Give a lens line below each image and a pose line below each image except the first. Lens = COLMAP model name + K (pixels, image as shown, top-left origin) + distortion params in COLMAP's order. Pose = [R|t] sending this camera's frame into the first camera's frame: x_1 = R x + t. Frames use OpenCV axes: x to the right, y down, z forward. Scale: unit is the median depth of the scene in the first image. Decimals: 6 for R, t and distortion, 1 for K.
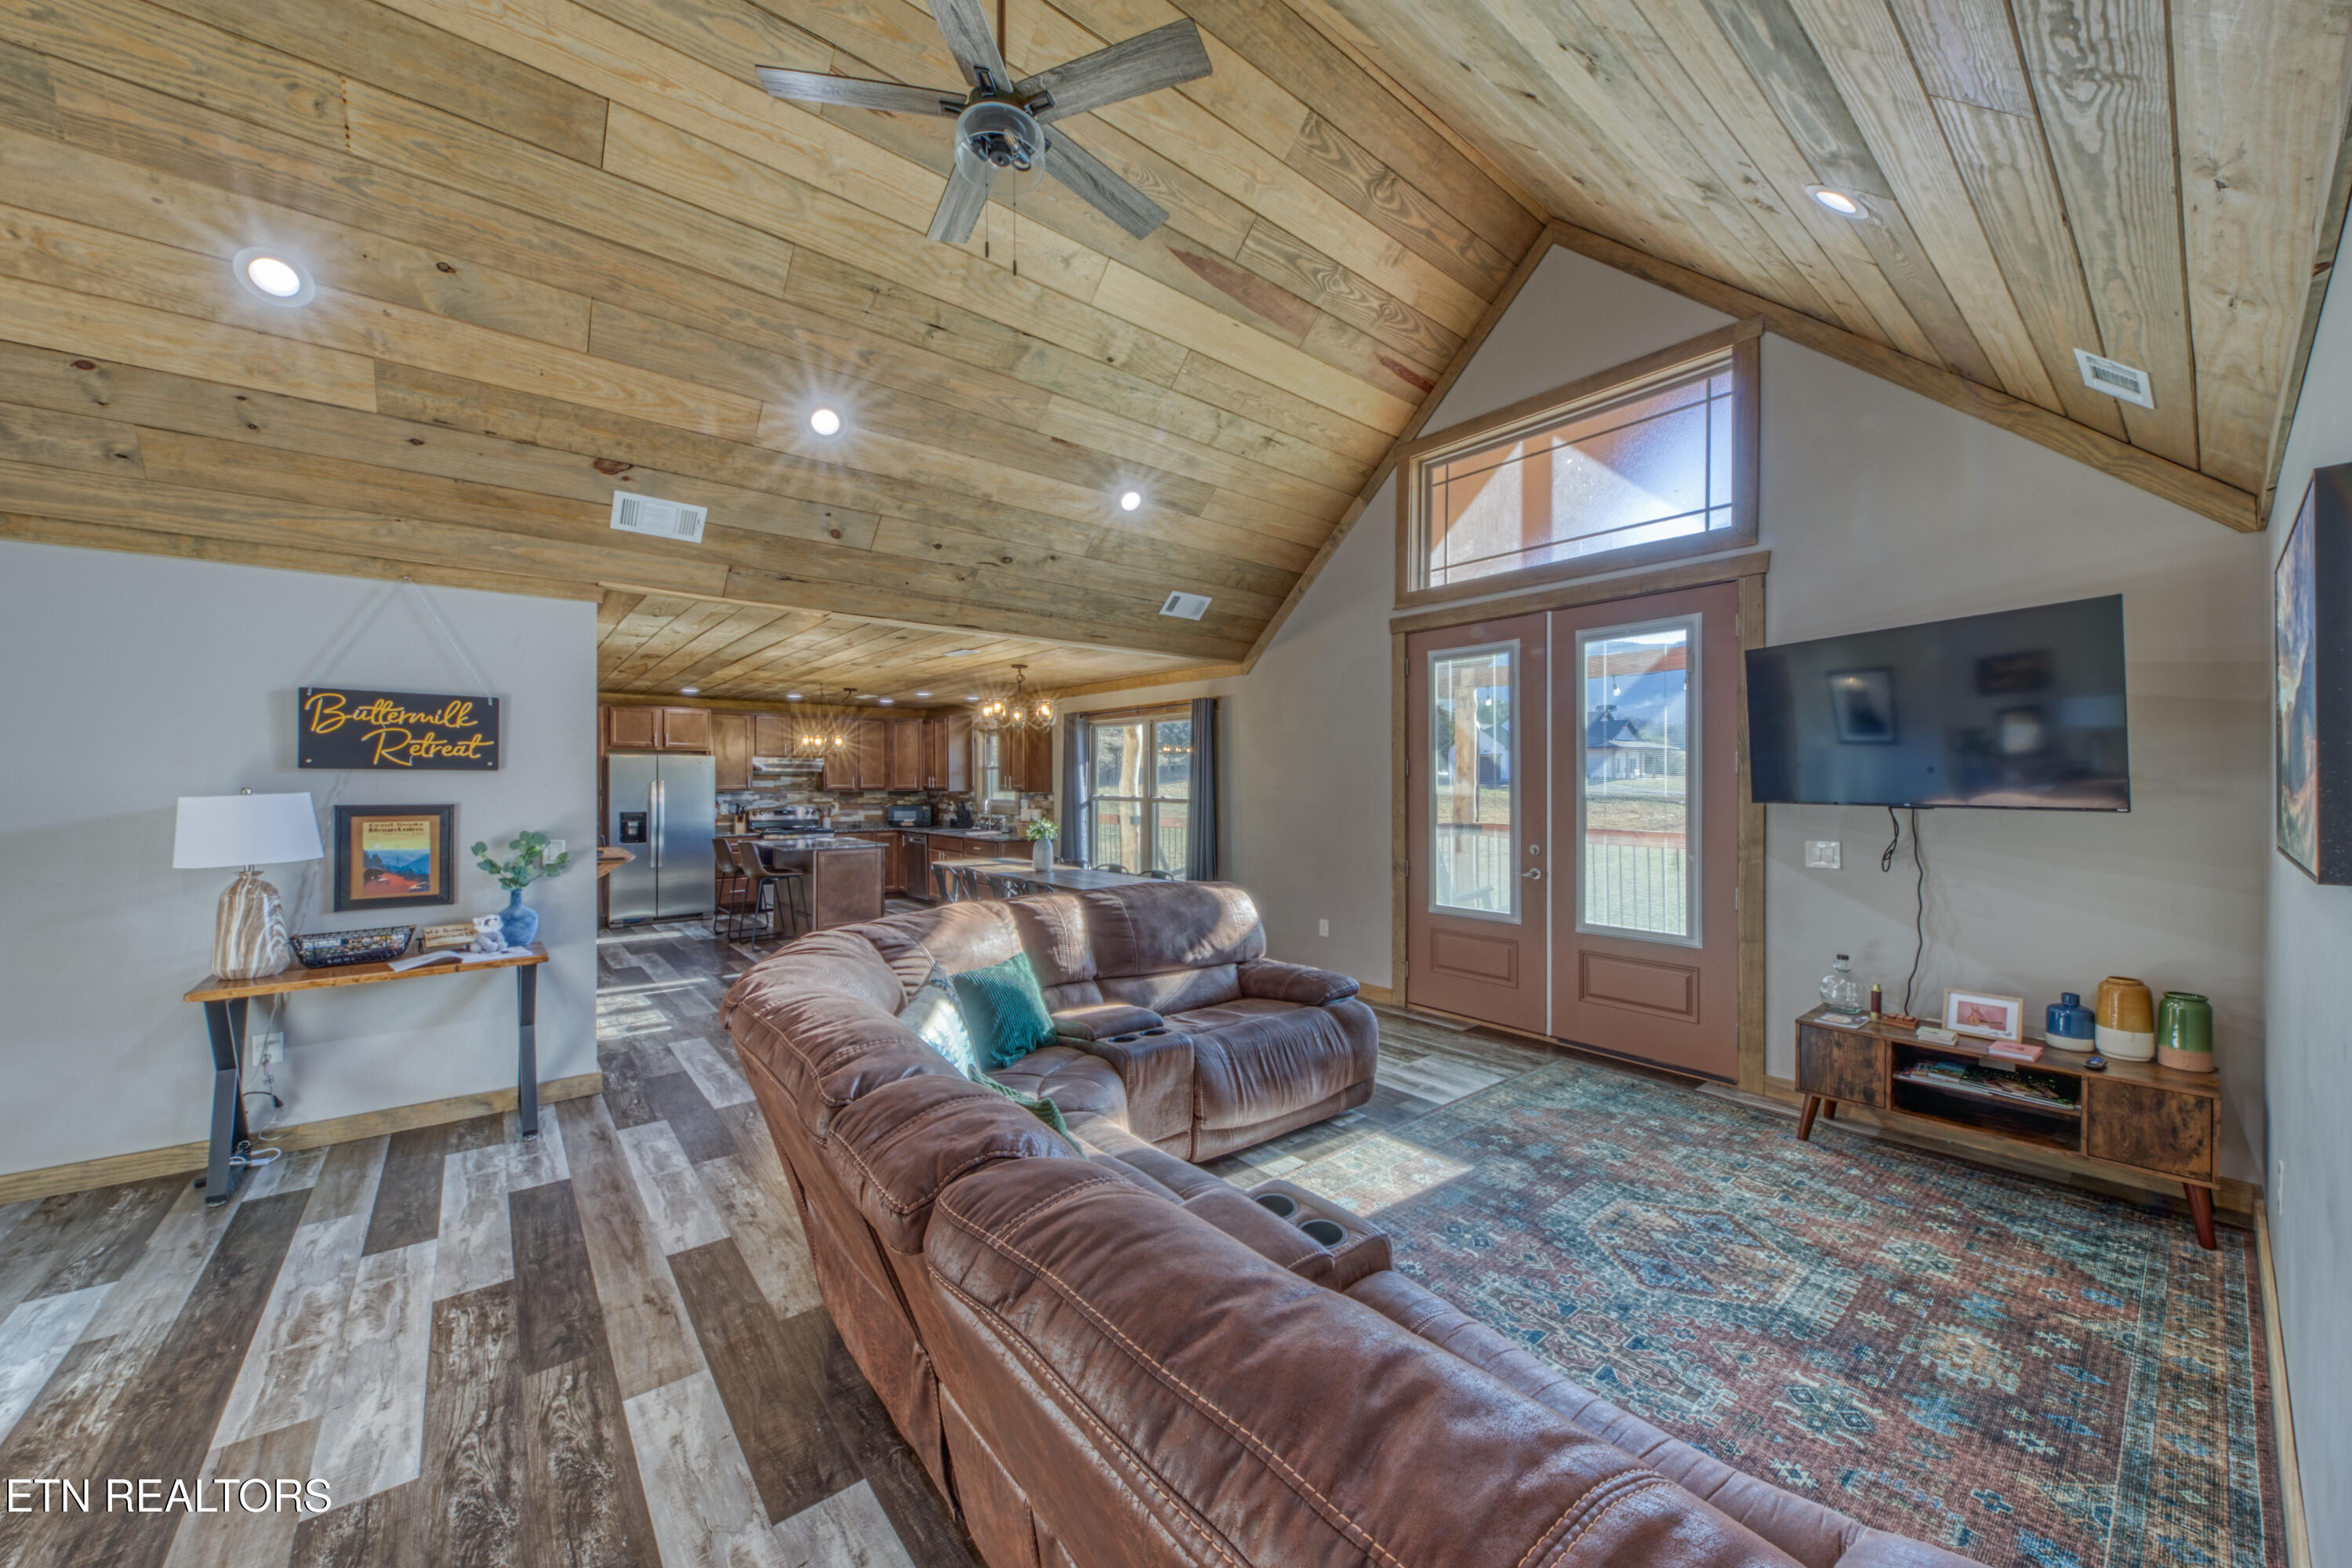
lens RADIAL K [[852.9, 0, 1165.2], [0, 852.9, 784.9], [0, 0, 1]] dist [0.001691, -0.003752]
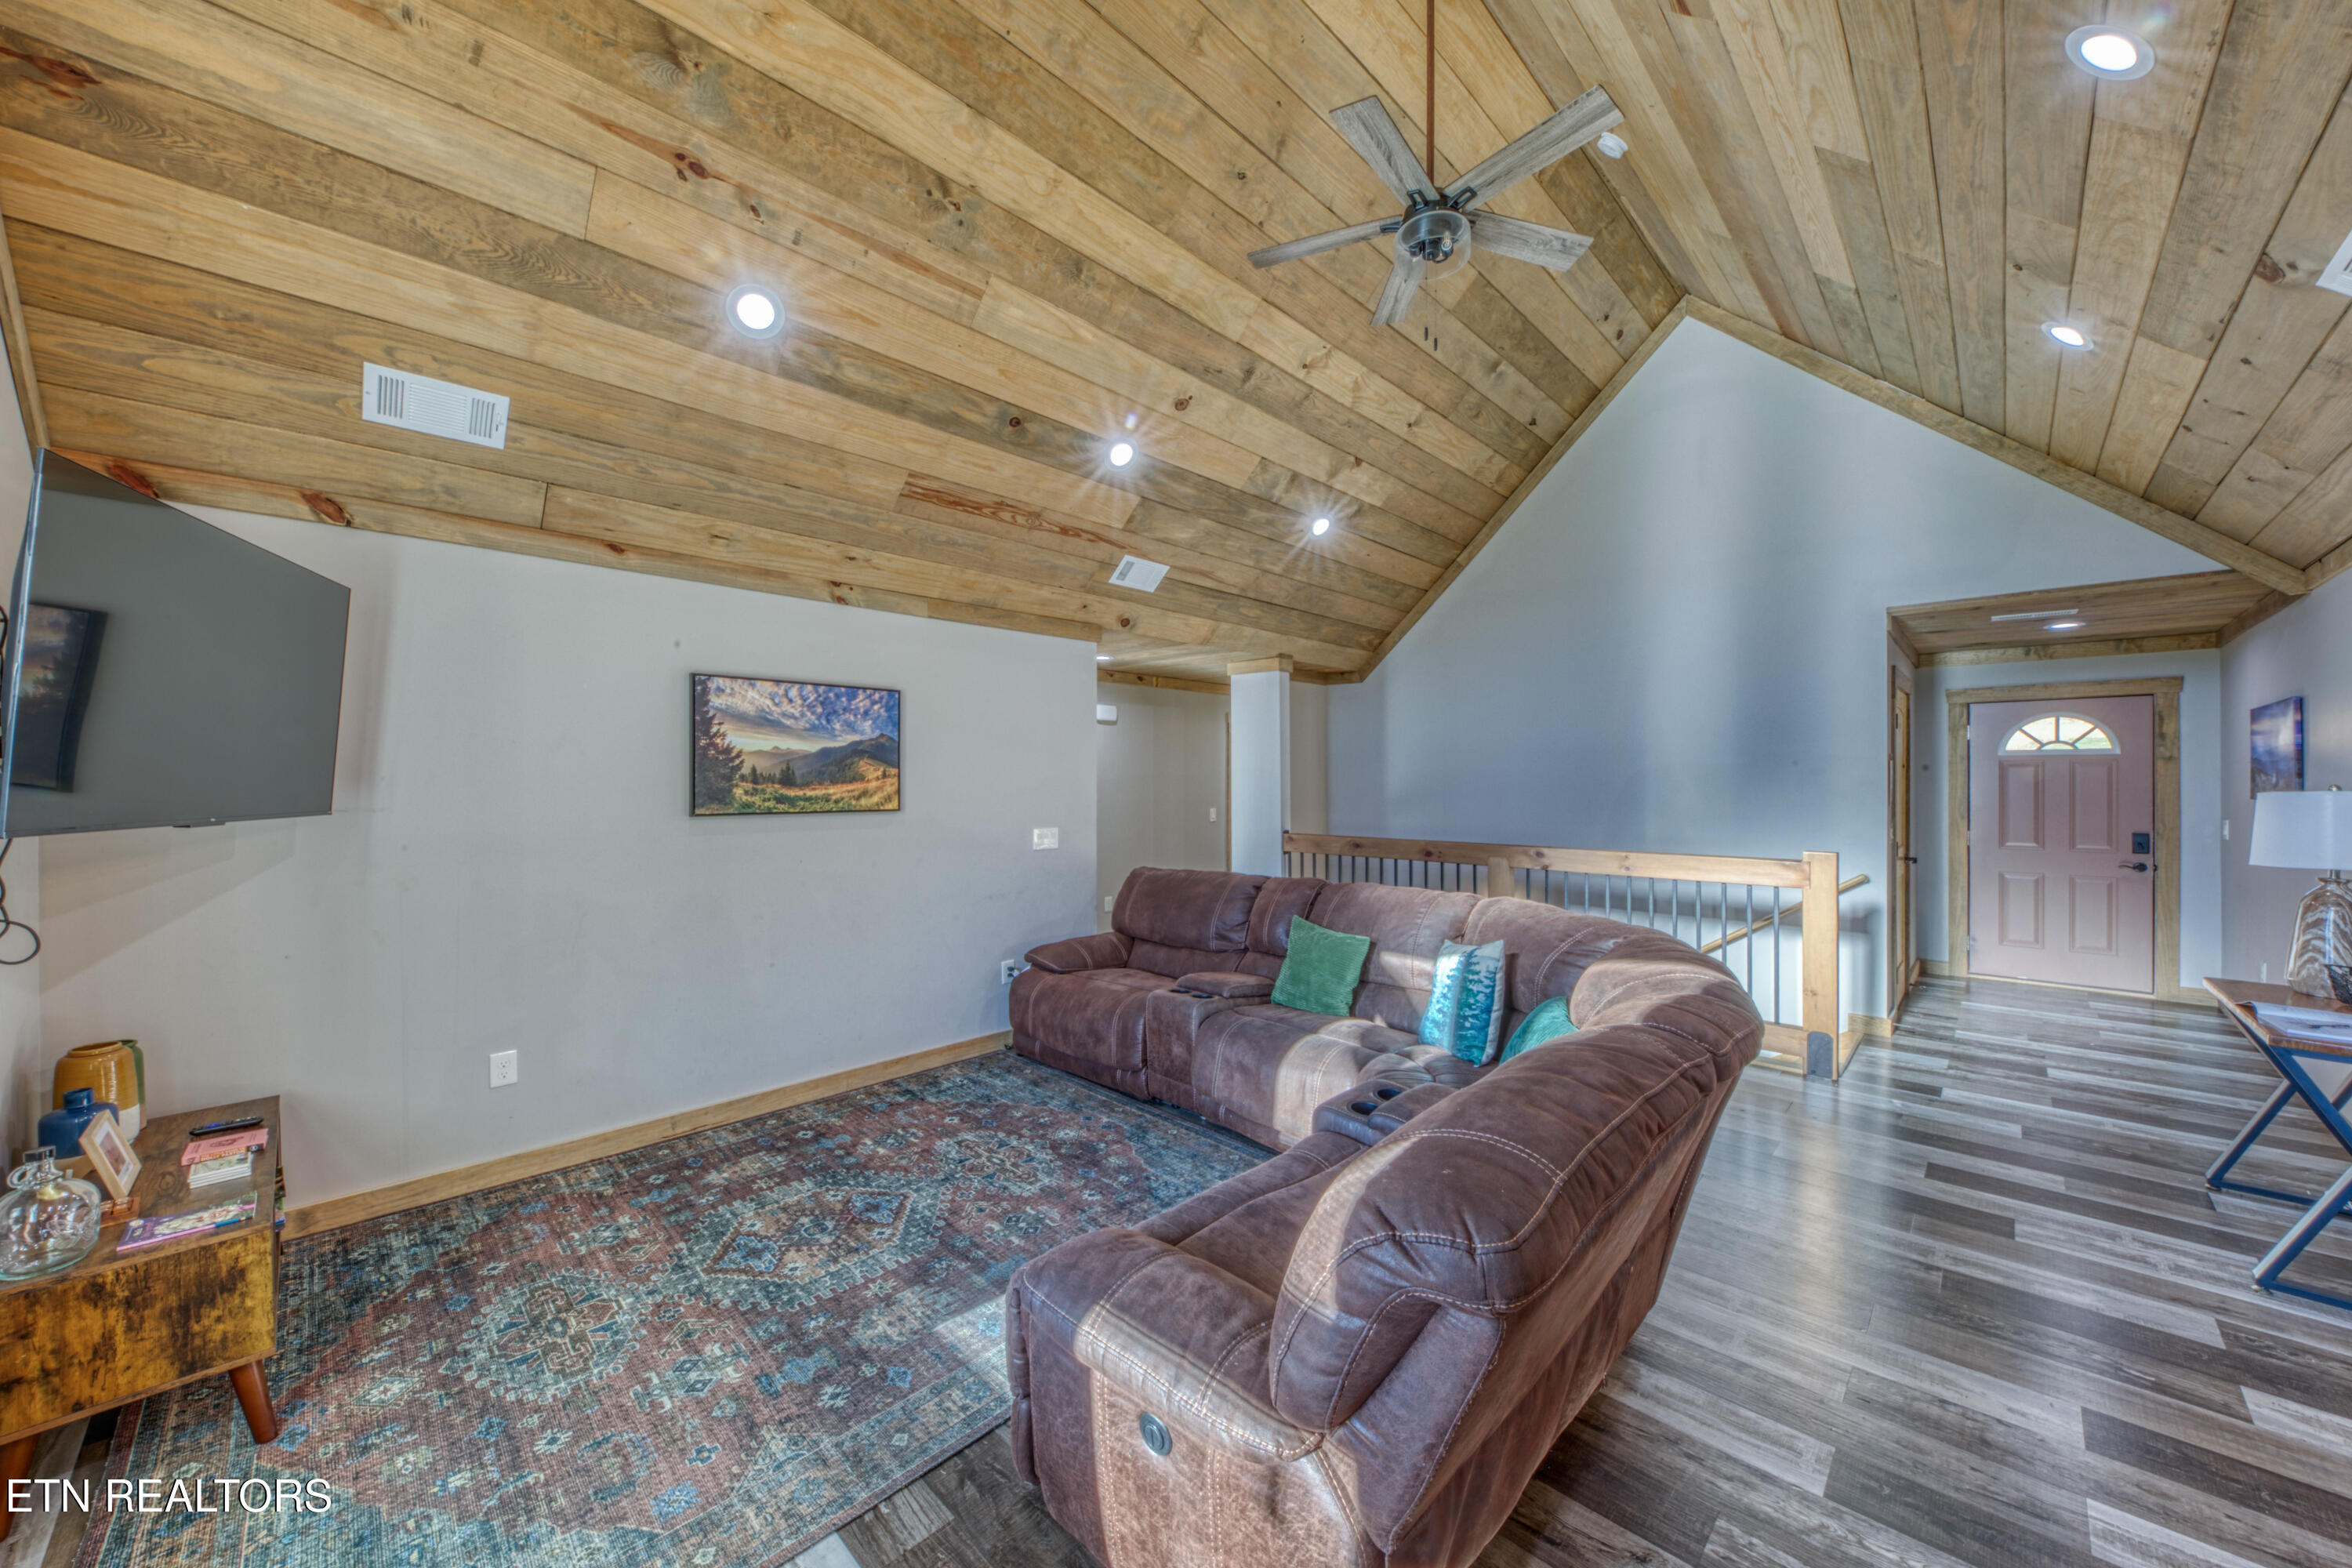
lens RADIAL K [[839.0, 0, 1186.7], [0, 839.0, 784.9], [0, 0, 1]] dist [0.000056, -0.000287]
pose [[-0.991397, 0.003086, -0.130849, 0.218173], [0.001855, 0.999953, 0.009533, -0.007735], [0.130872, 0.009208, -0.991356, 1.520455]]
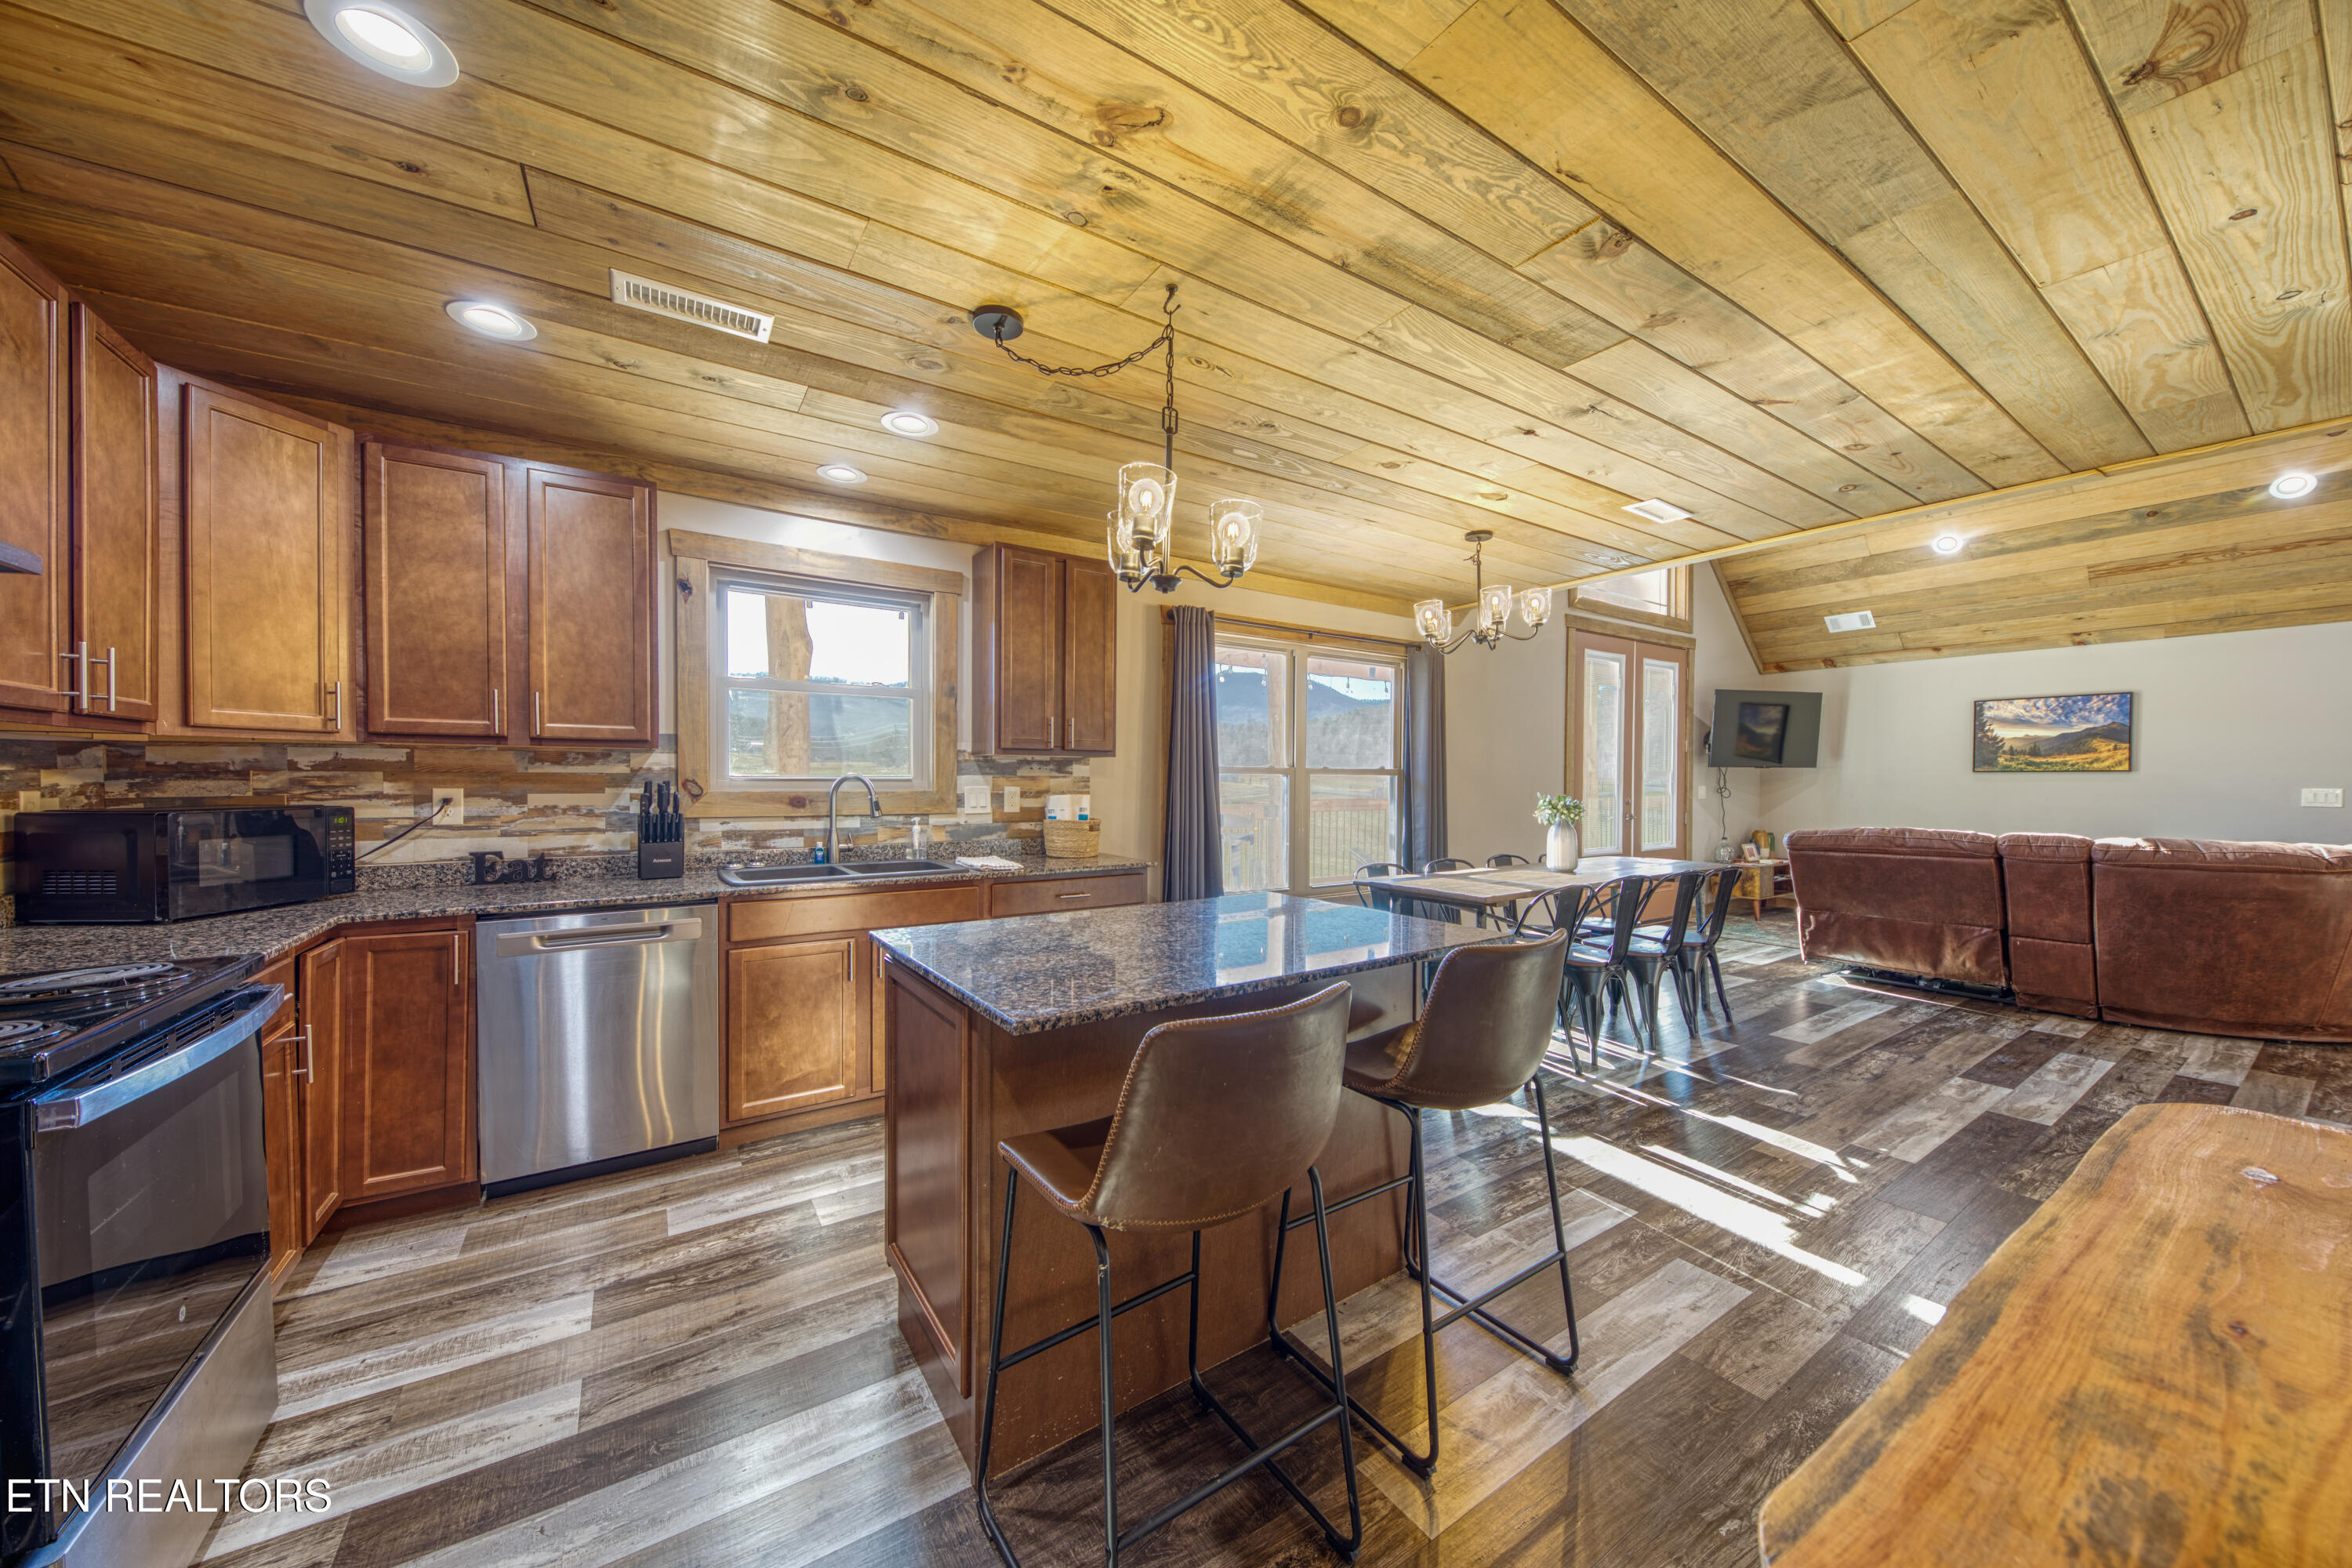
lens RADIAL K [[842.6, 0, 1224.1], [0, 842.6, 794.9], [0, 0, 1]] dist [-0.014950, -0.000178]
pose [[0.074075, -0.016850, 0.997110, -1.398380], [0.003317, 0.999856, 0.016650, 0.051762], [-0.997247, 0.002075, 0.074120, 2.083372]]
